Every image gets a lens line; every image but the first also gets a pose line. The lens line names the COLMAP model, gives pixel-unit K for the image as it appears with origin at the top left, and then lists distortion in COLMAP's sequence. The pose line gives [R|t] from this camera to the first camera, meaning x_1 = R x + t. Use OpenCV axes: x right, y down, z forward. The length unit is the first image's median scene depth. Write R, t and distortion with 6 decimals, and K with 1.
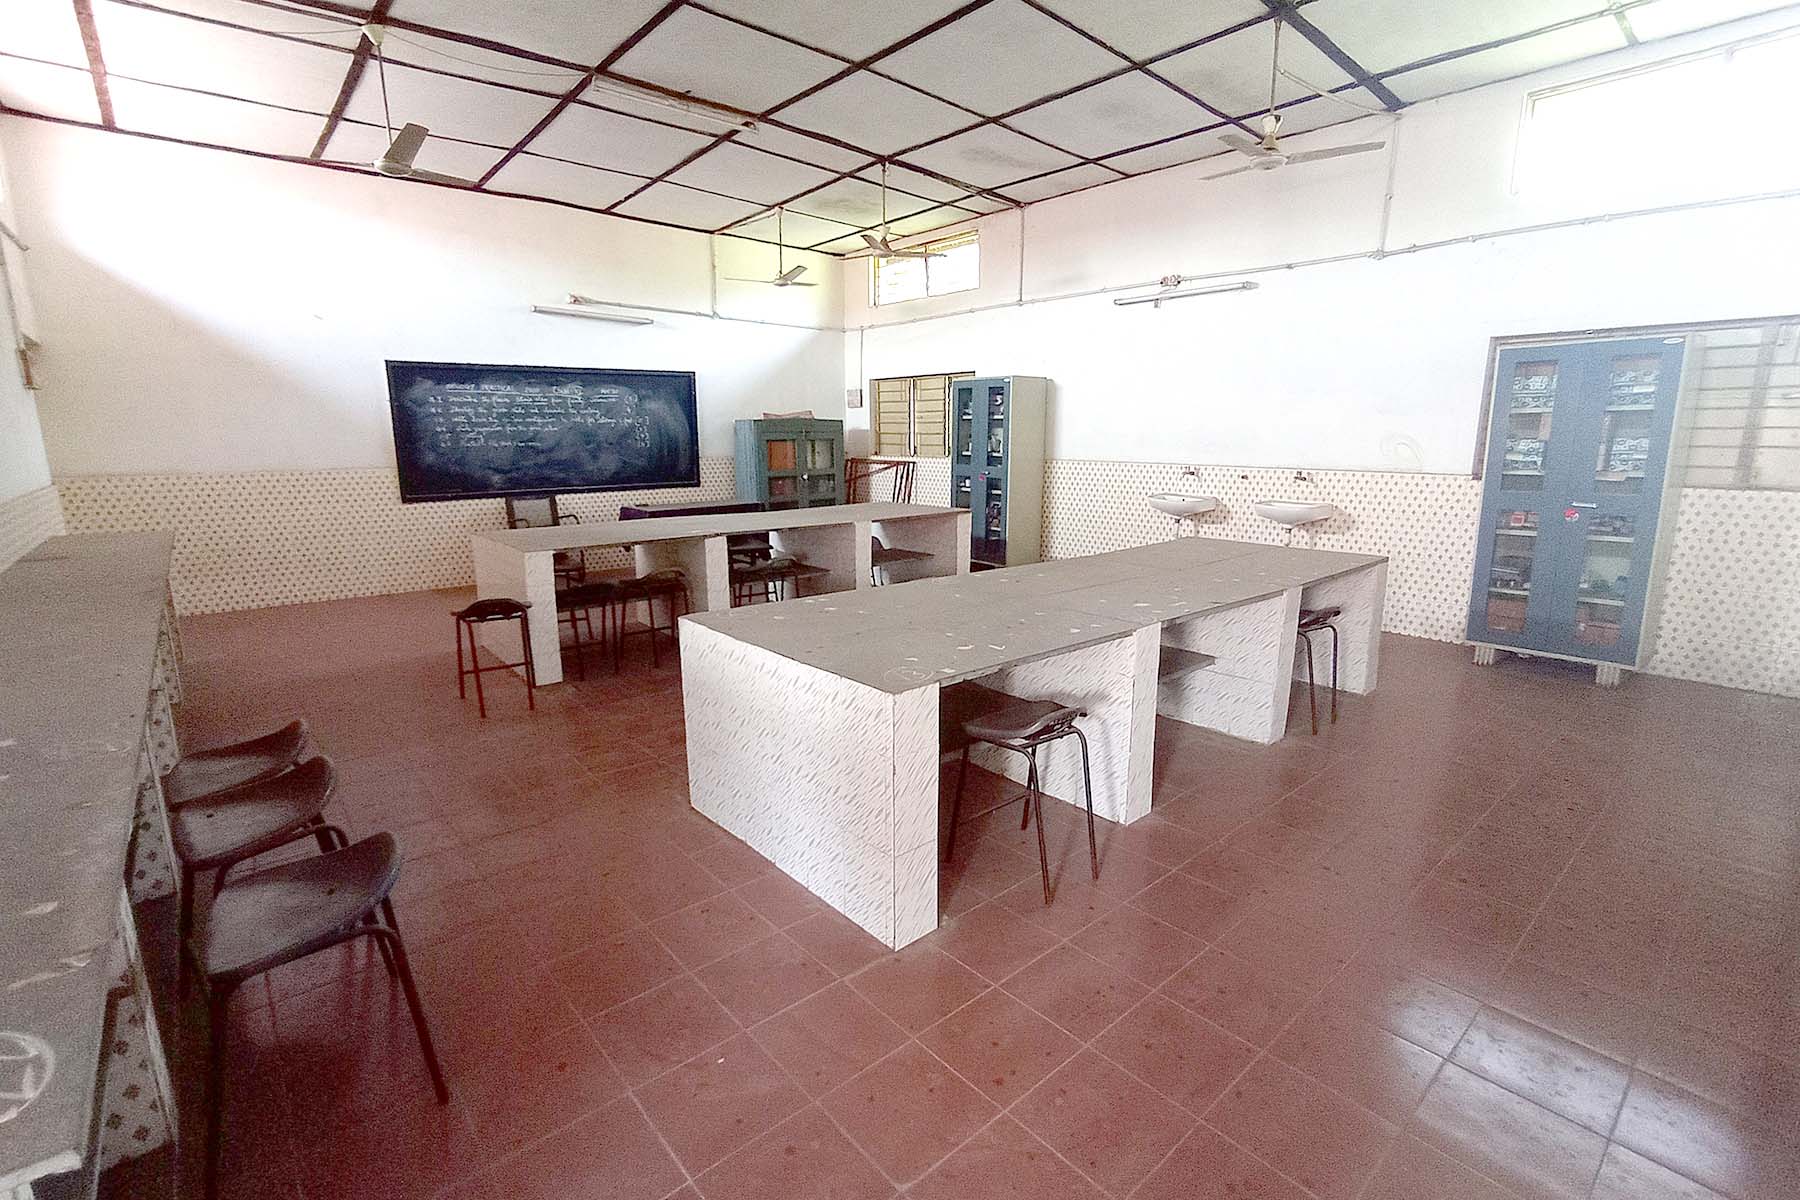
lens RADIAL K [[805.3, 0, 900.0], [0, 805.3, 621.7], [0, 0, 1]] dist [0.014375, 0.000033]
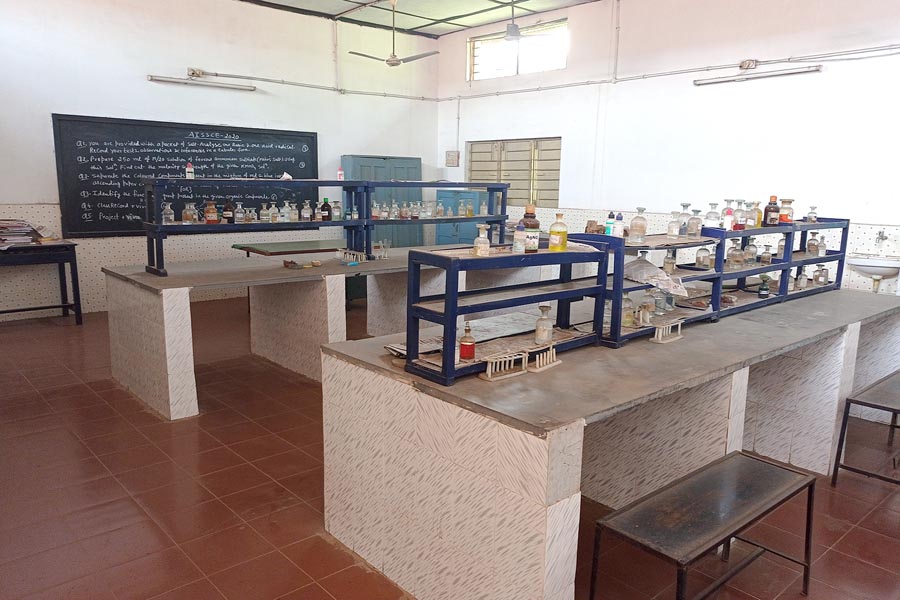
lens RADIAL K [[612.6, 0, 450.0], [0, 612.6, 300.0], [0, 0, 1]] dist [0.003238, 0.002678]
pose [[0.997196, 0.009829, 0.074189, -0.141470], [-0.006396, 0.998904, -0.046366, -0.036982], [-0.074563, 0.045762, 0.996166, 0.155129]]
